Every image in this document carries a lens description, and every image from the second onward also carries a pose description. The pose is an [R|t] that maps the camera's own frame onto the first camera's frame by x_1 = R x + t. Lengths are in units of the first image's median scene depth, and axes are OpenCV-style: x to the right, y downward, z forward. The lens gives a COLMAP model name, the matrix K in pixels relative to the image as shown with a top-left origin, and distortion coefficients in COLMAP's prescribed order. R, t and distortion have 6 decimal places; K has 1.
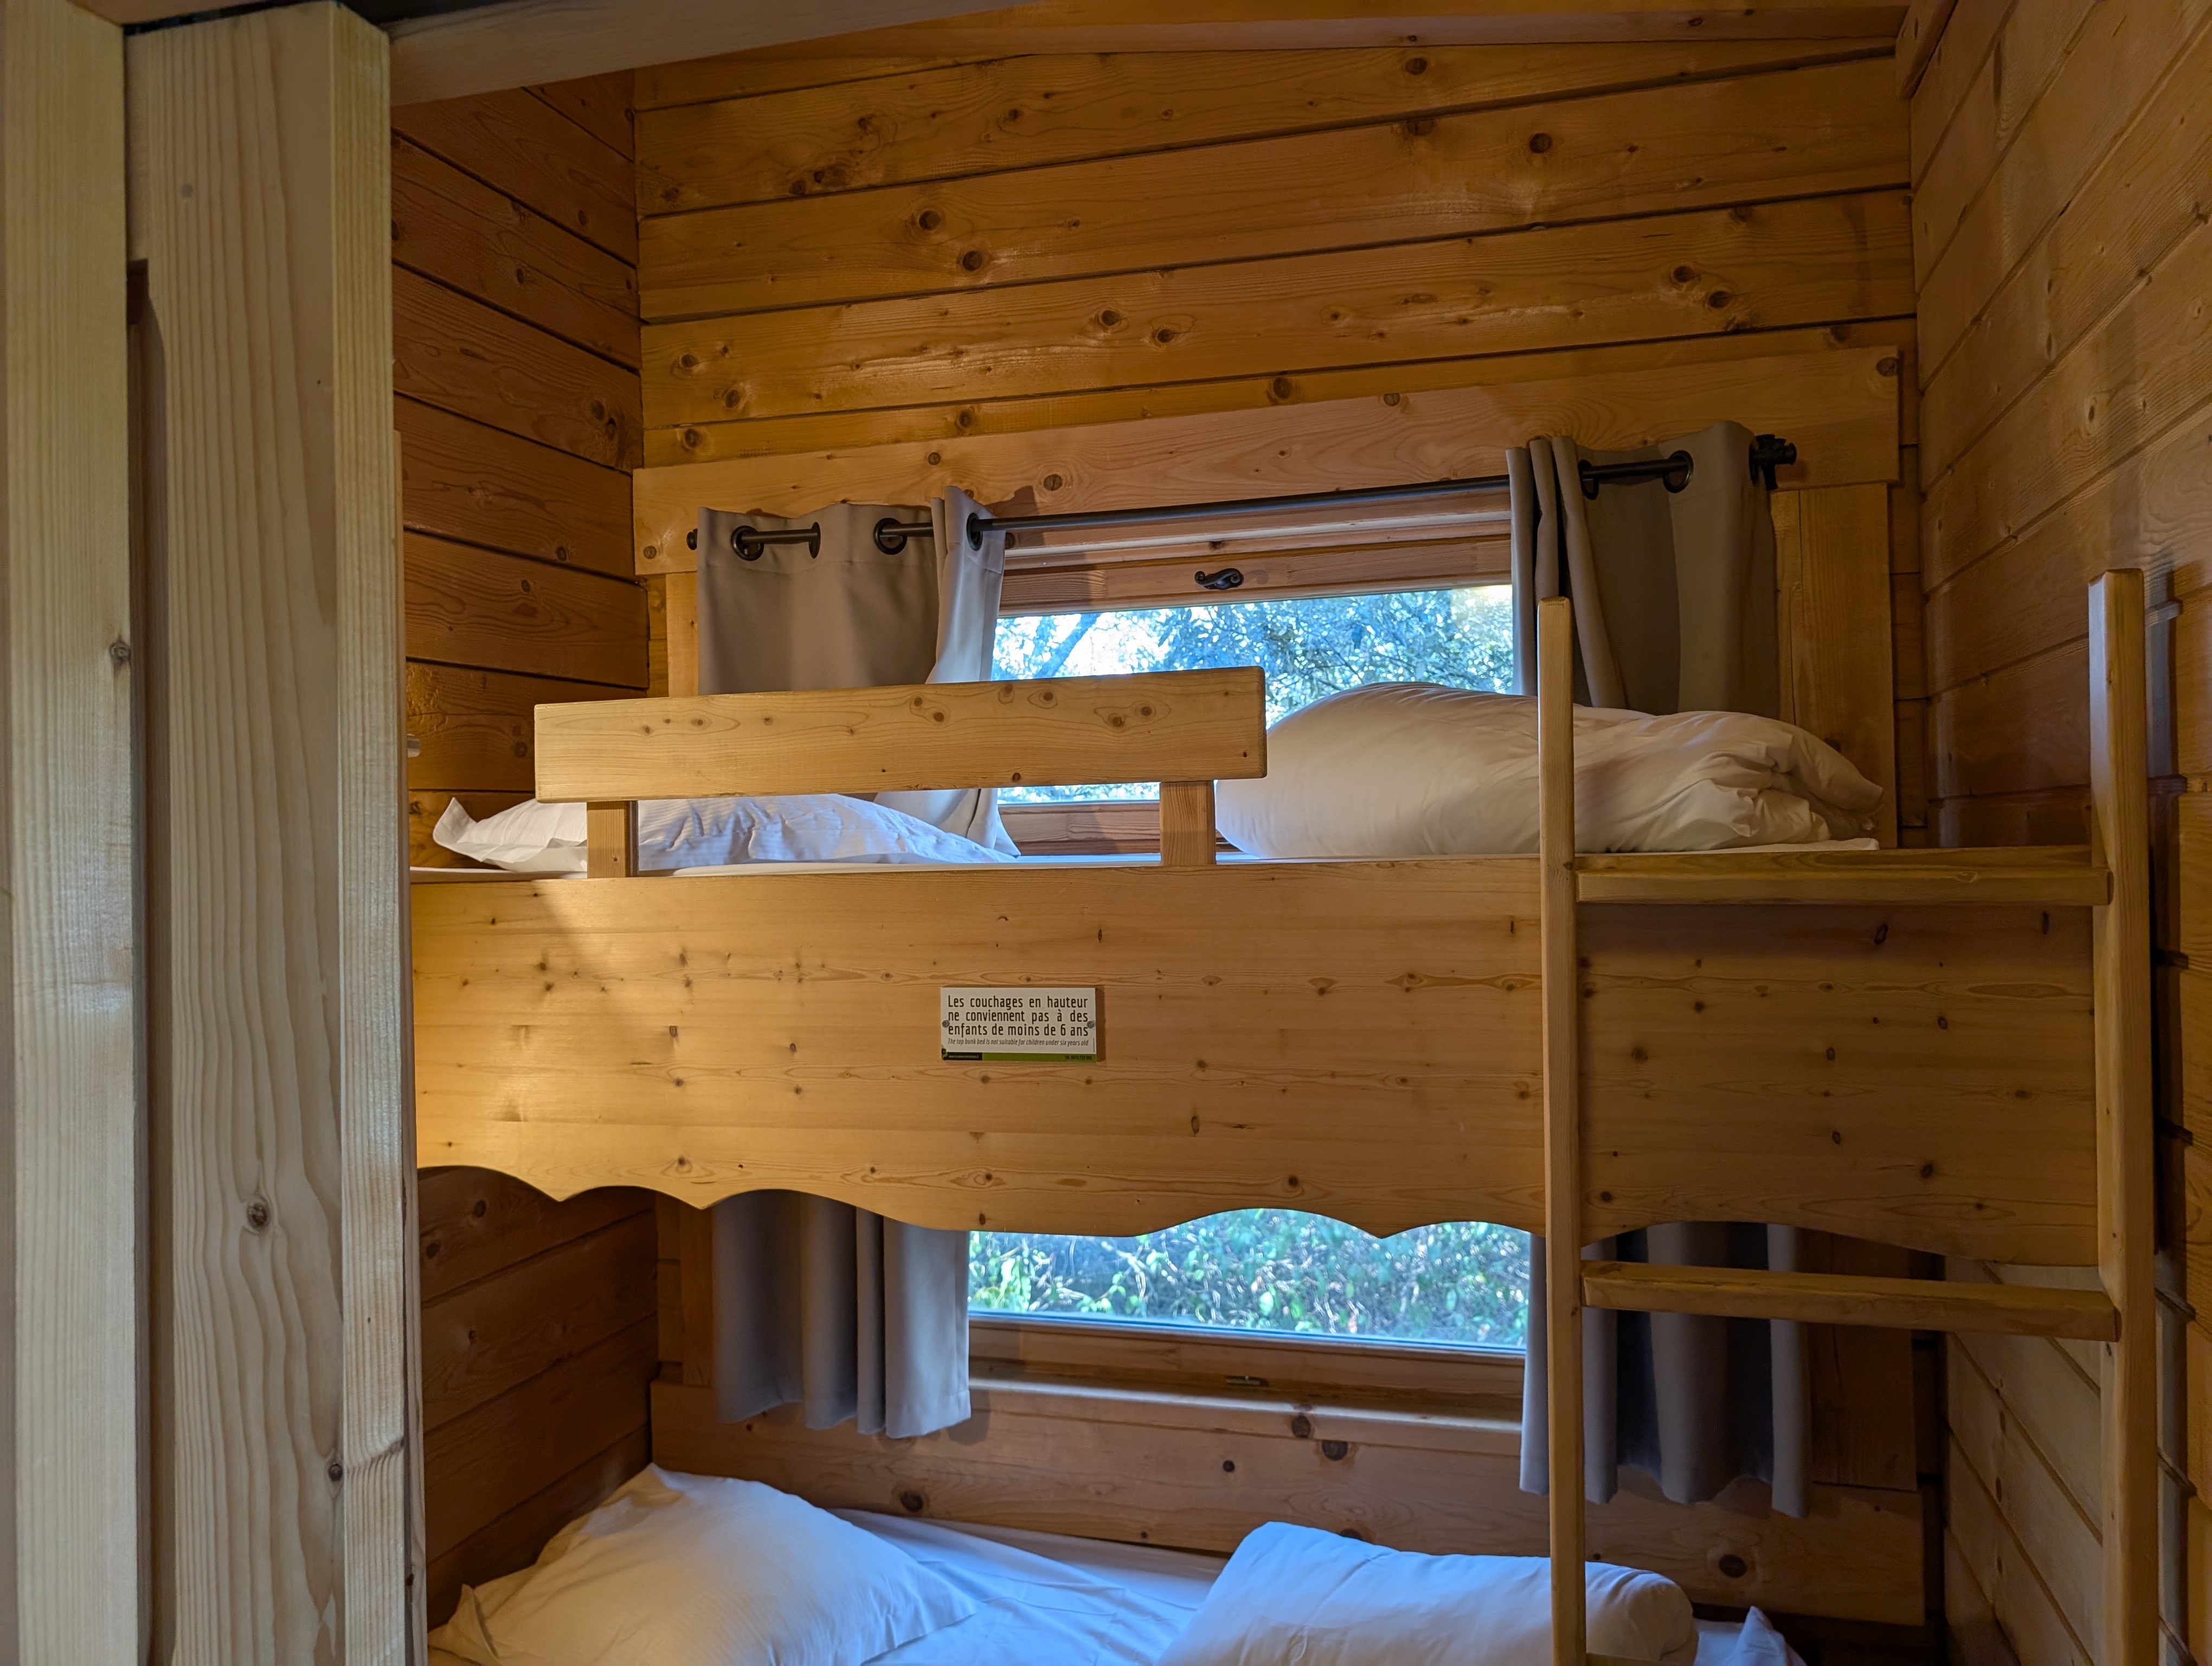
lens RADIAL K [[1614.3, 0, 1107.6], [0, 1614.3, 832.0], [0, 0, 1]] dist [-0.002126, -0.001076]
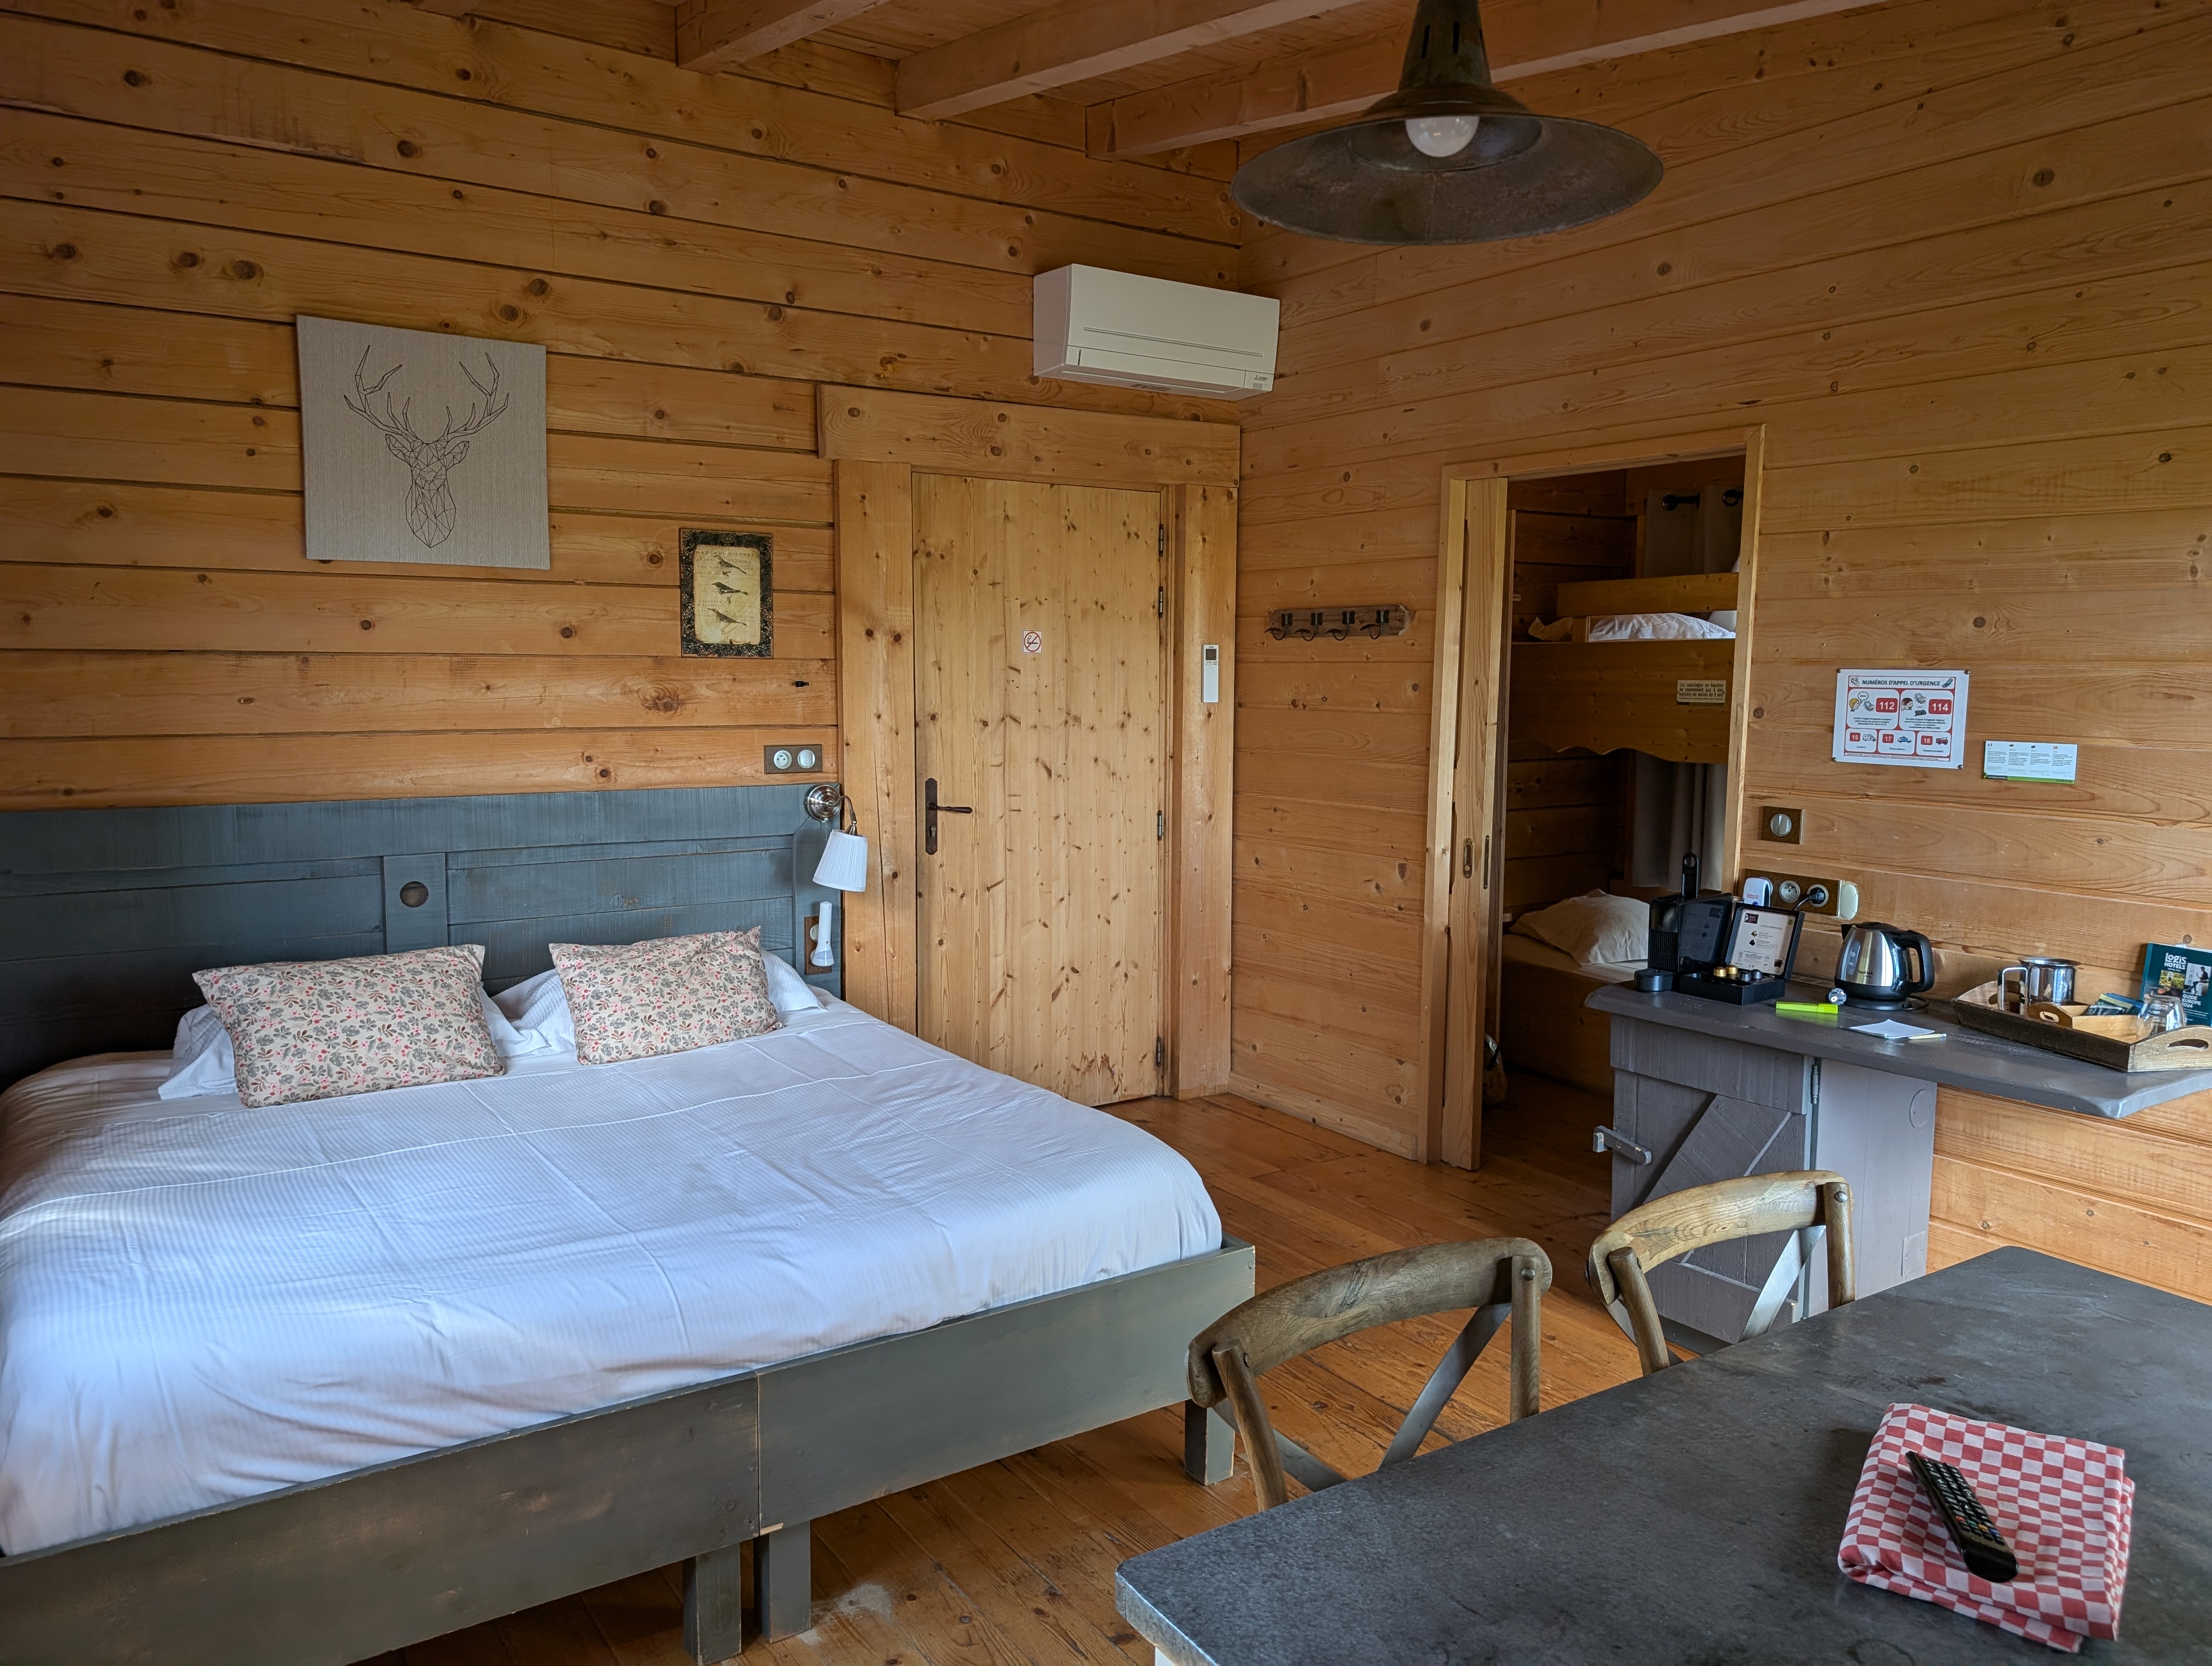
lens RADIAL K [[1614.3, 0, 1106.3], [0, 1614.3, 831.6], [0, 0, 1]] dist [-0.002126, -0.001076]
pose [[0.773528, 0.079615, -0.628742, 0.745210], [-0.015216, 0.994125, 0.107162, 0.056633], [0.633580, -0.073325, 0.770195, -1.516377]]
